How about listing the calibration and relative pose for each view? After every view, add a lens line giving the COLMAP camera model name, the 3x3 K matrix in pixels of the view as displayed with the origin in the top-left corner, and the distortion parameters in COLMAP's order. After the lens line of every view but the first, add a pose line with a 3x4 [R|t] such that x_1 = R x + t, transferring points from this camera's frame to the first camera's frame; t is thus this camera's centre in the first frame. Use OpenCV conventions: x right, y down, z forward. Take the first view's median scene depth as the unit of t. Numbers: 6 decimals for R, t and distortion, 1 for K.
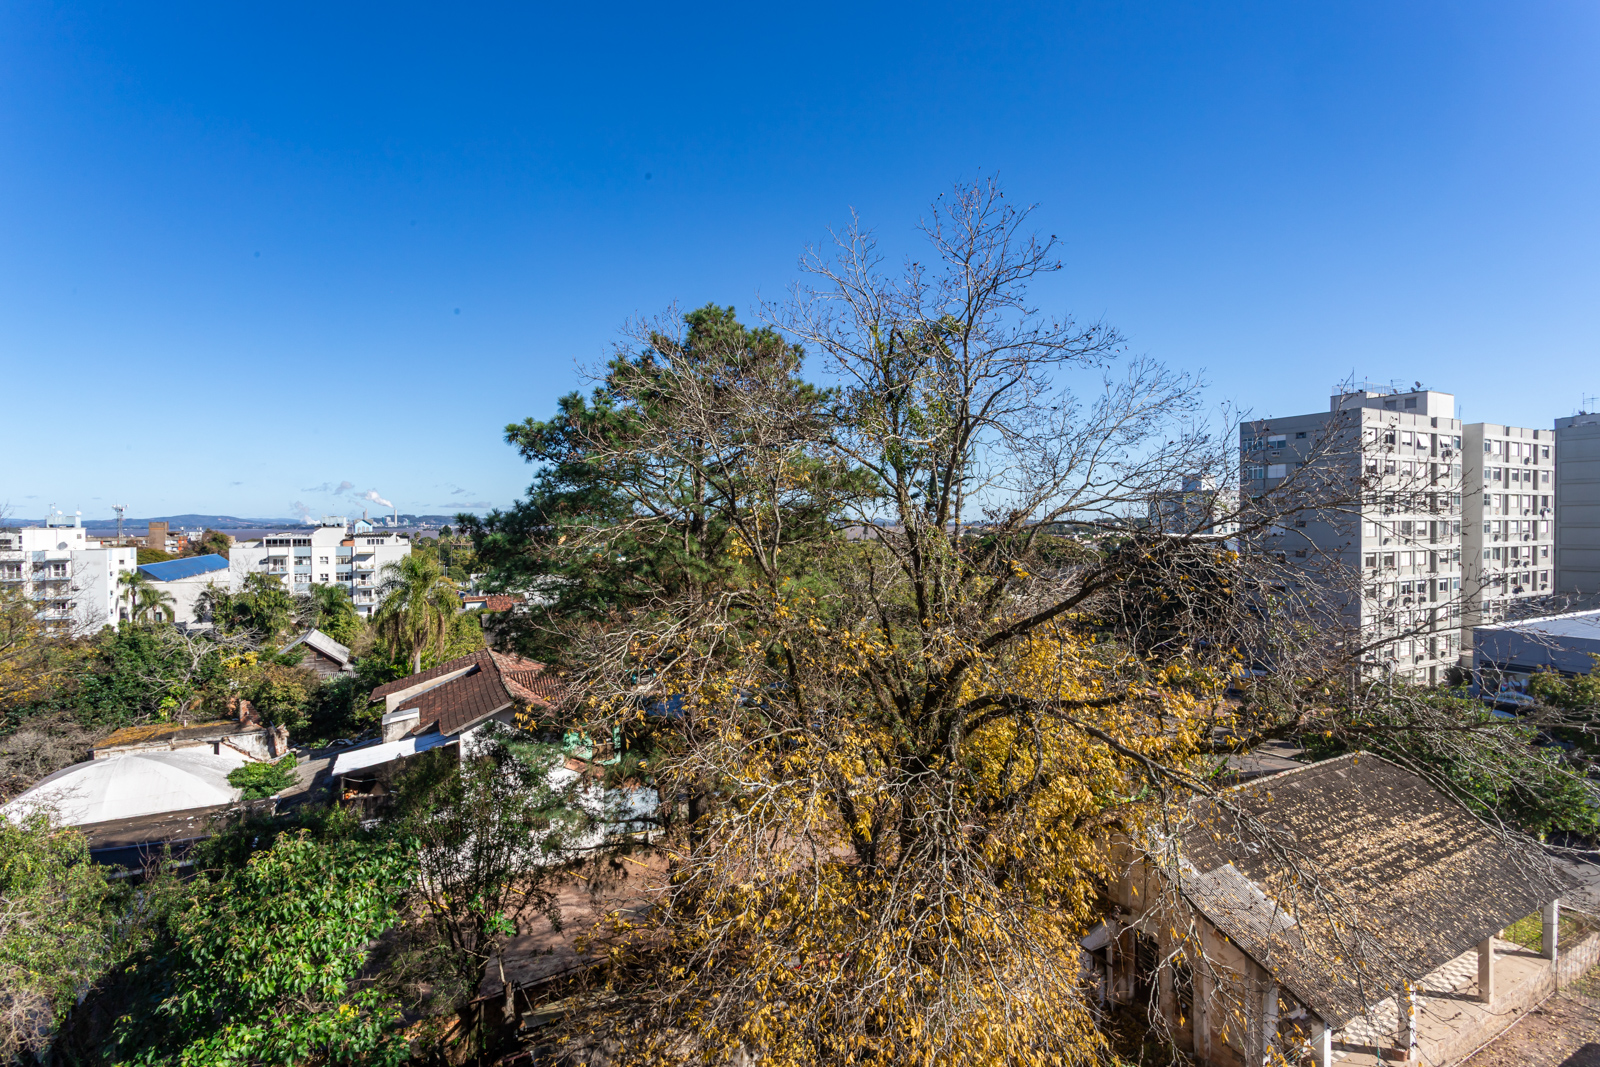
lens RADIAL K [[750.0, 0, 800.5], [0, 750.0, 531.9], [0, 0, 1]] dist [0.000205, 0.000232]
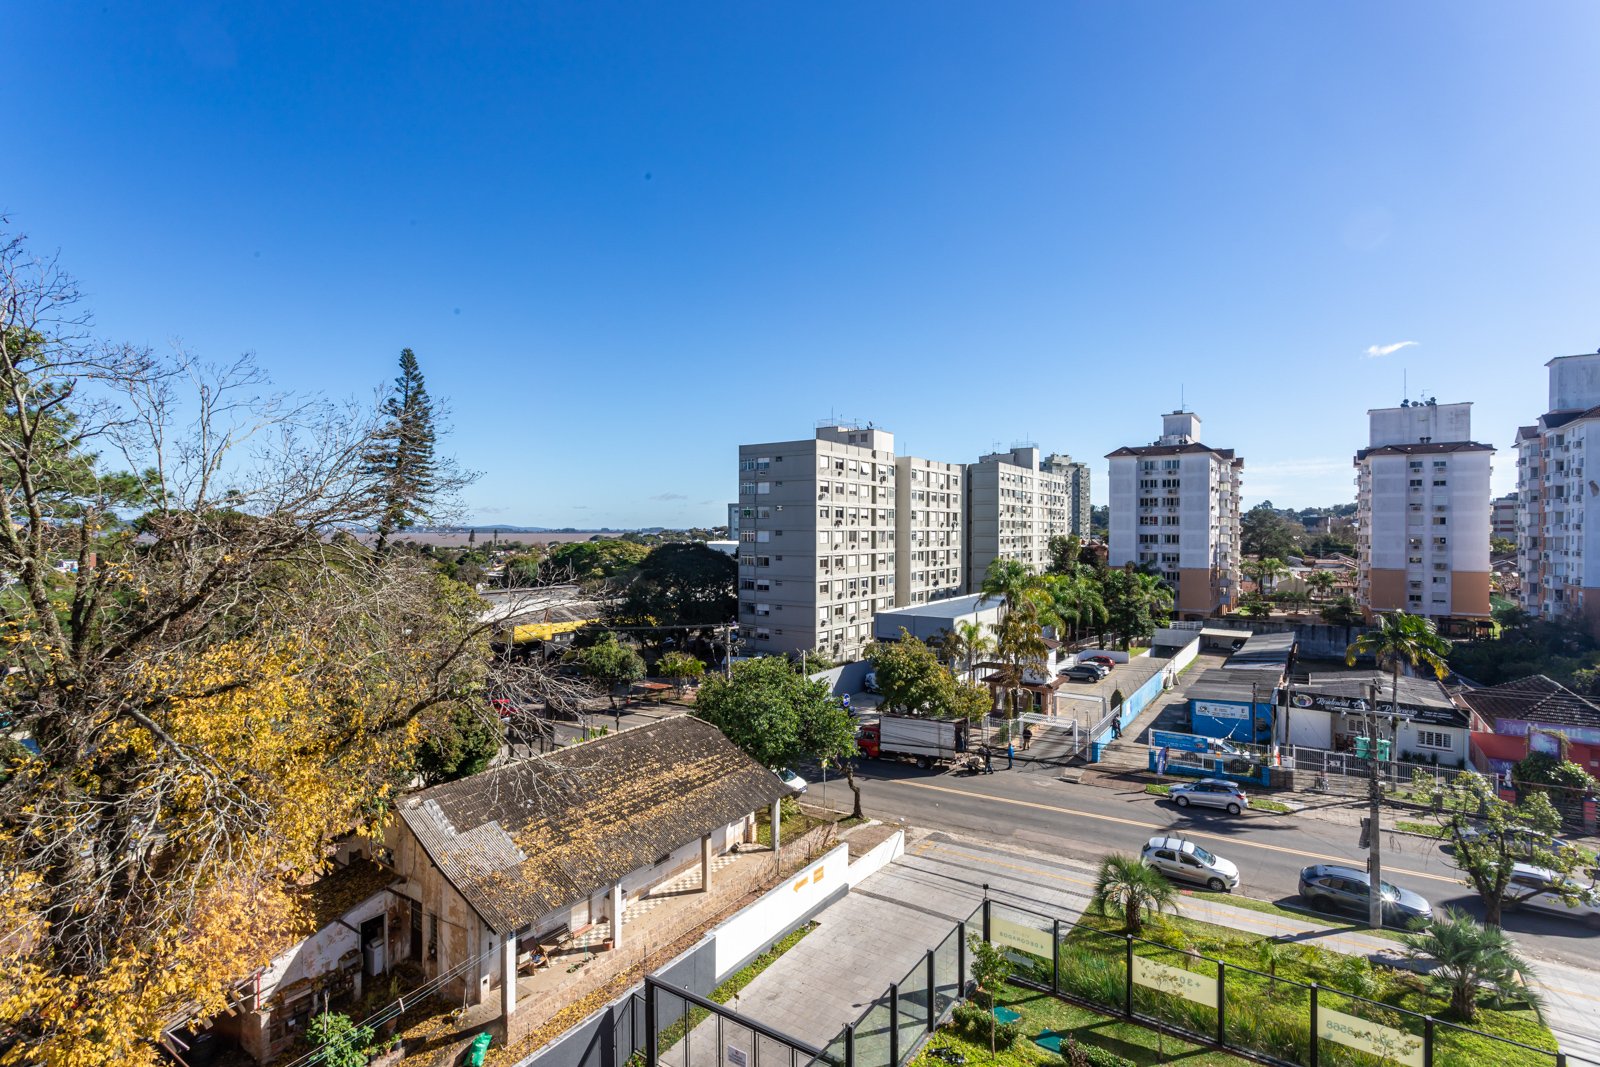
lens RADIAL K [[752.3, 0, 802.7], [0, 752.3, 532.6], [0, 0, 1]] dist [0.002398, 0.001350]
pose [[0.881610, 0.004658, 0.471956, 0.127734], [0.000172, 0.999948, -0.010192, 0.001311], [-0.471979, 0.009067, 0.881563, -0.077419]]
